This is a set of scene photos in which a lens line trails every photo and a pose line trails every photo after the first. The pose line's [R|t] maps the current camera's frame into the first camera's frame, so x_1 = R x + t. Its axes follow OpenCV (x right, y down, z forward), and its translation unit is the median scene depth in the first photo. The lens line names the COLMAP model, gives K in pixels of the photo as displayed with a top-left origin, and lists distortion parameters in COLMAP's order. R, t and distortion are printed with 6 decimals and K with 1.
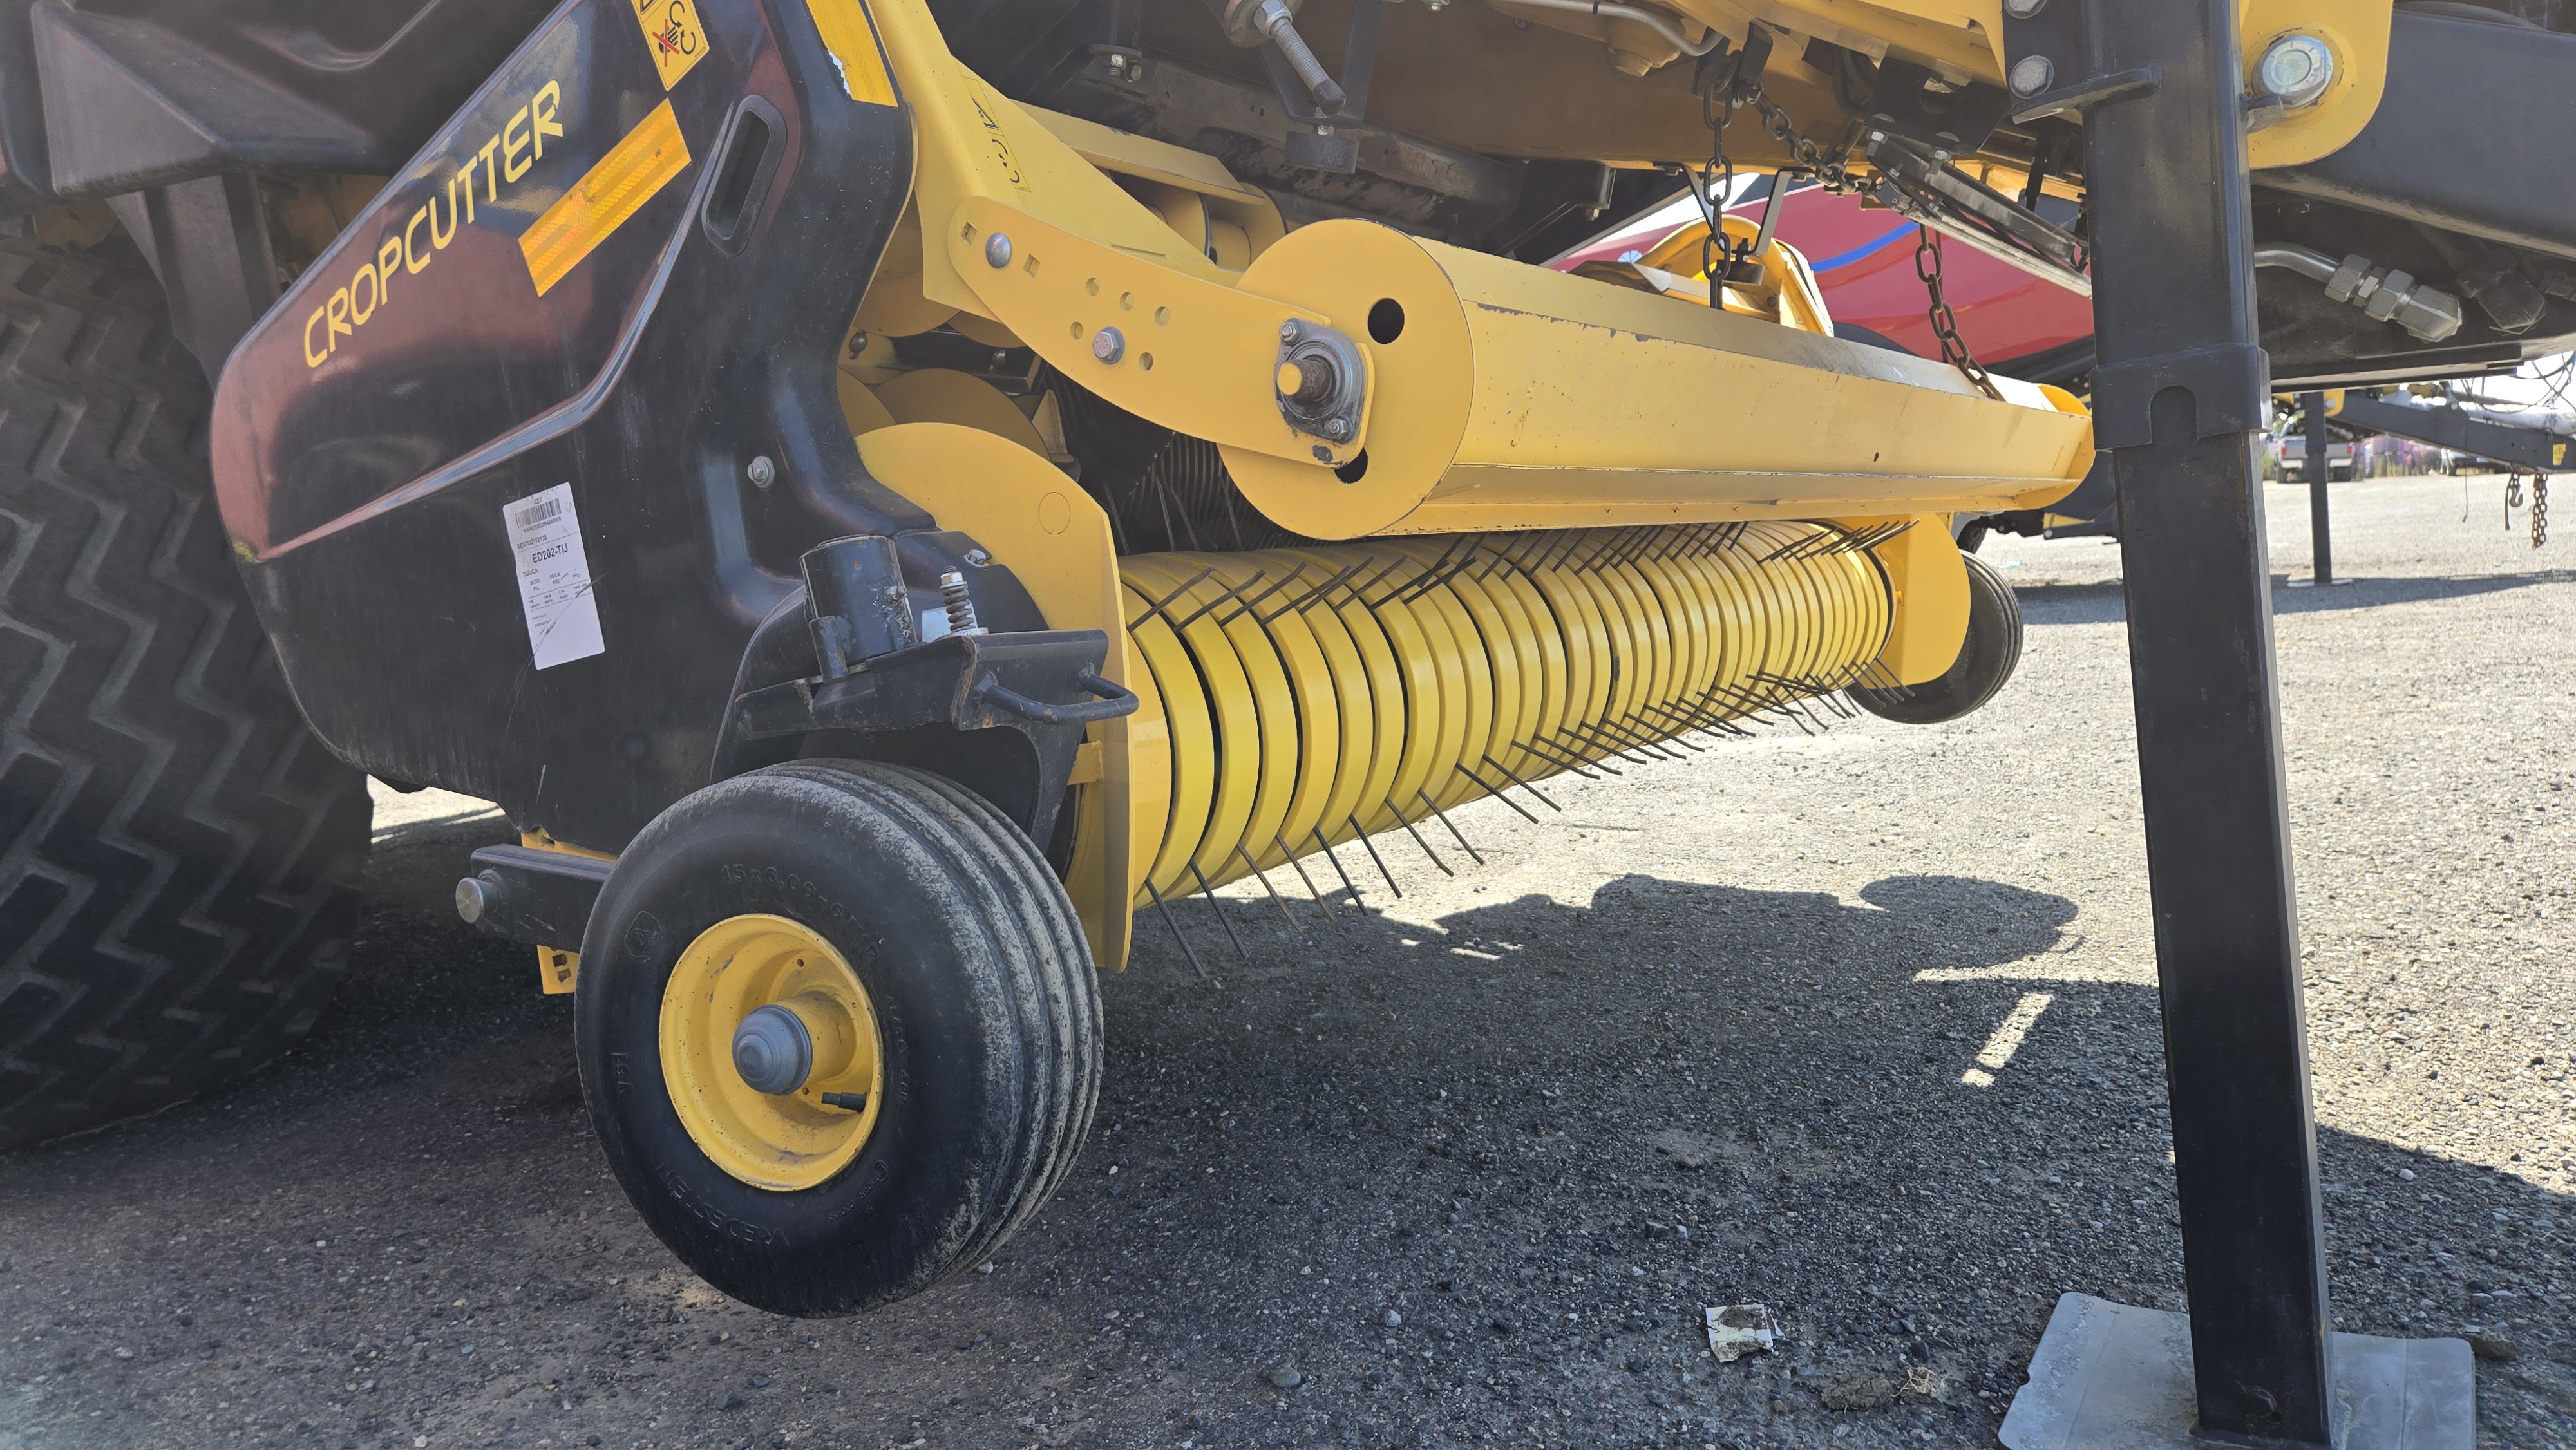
lens RADIAL K [[1696.6, 0, 1282.7], [0, 1696.6, 739.9], [0, 0, 1]] dist [0.118907, -0.105441]
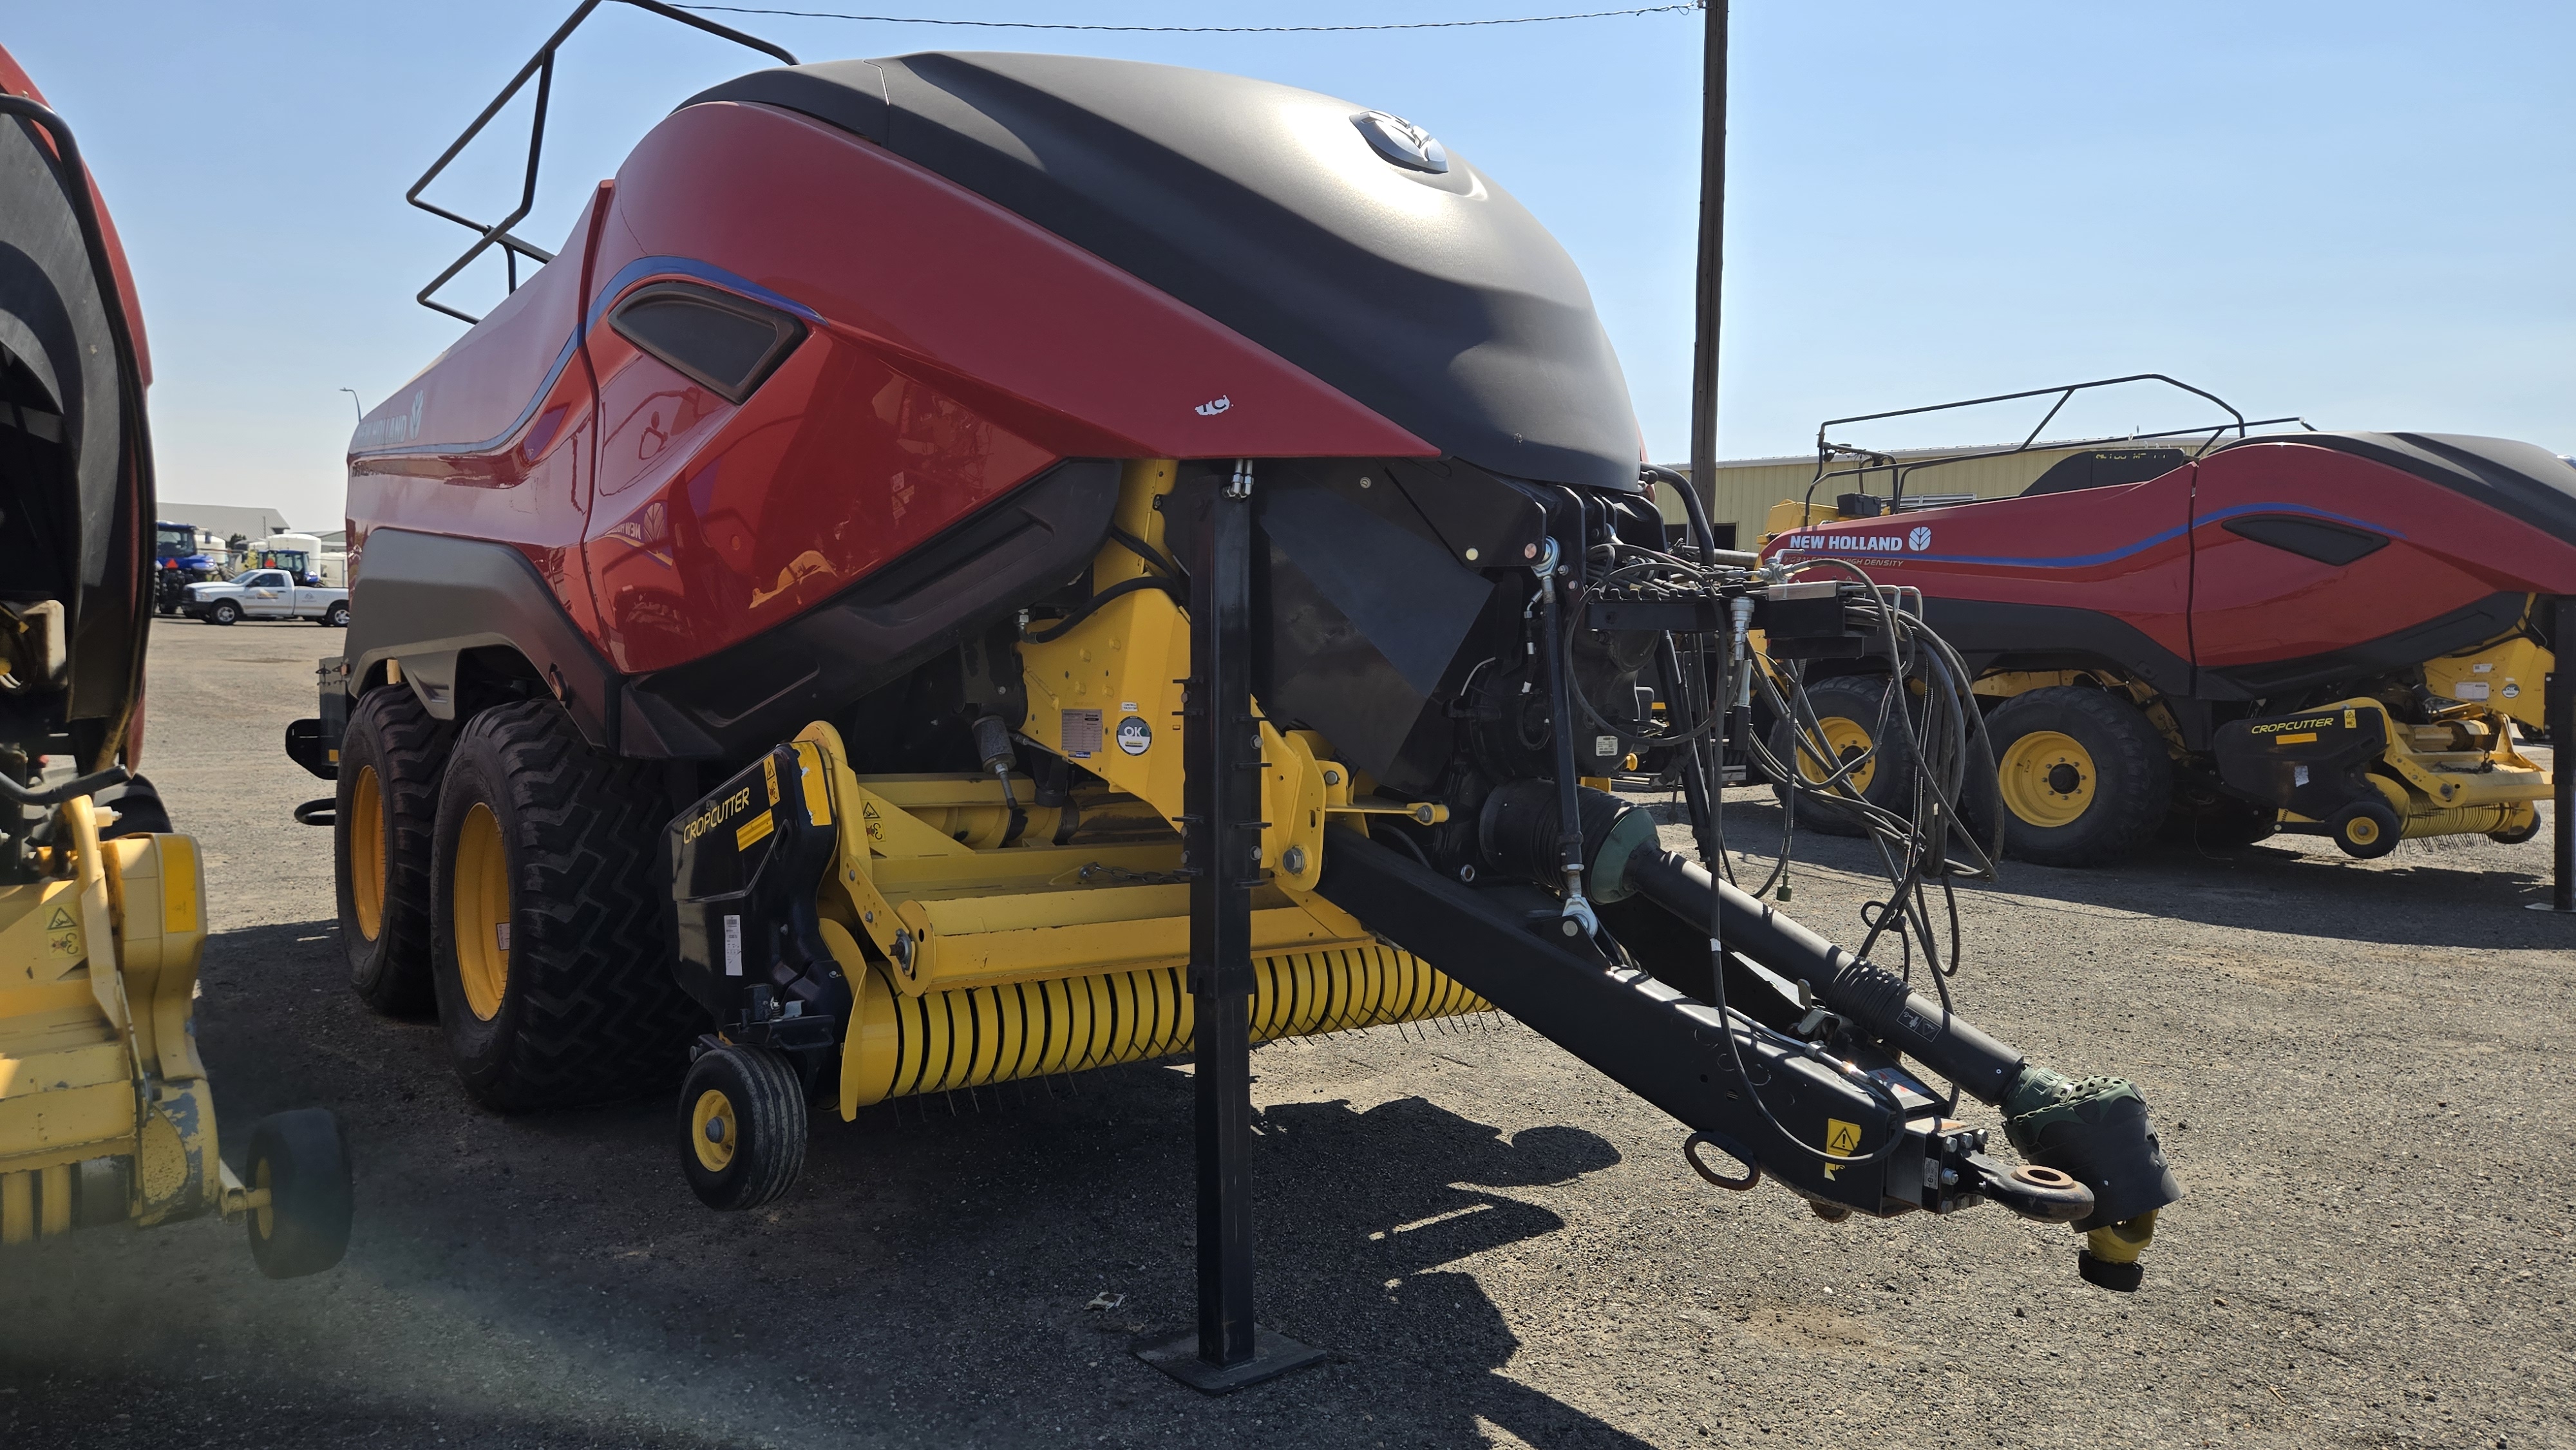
lens RADIAL K [[1696.6, 0, 1282.7], [0, 1696.6, 739.9], [0, 0, 1]] dist [0.118907, -0.105441]
pose [[0.950950, 0.106326, -0.290499, 1.196598], [-0.121821, 0.991909, -0.035731, -0.429201], [0.284350, 0.069367, 0.956208, -1.434653]]
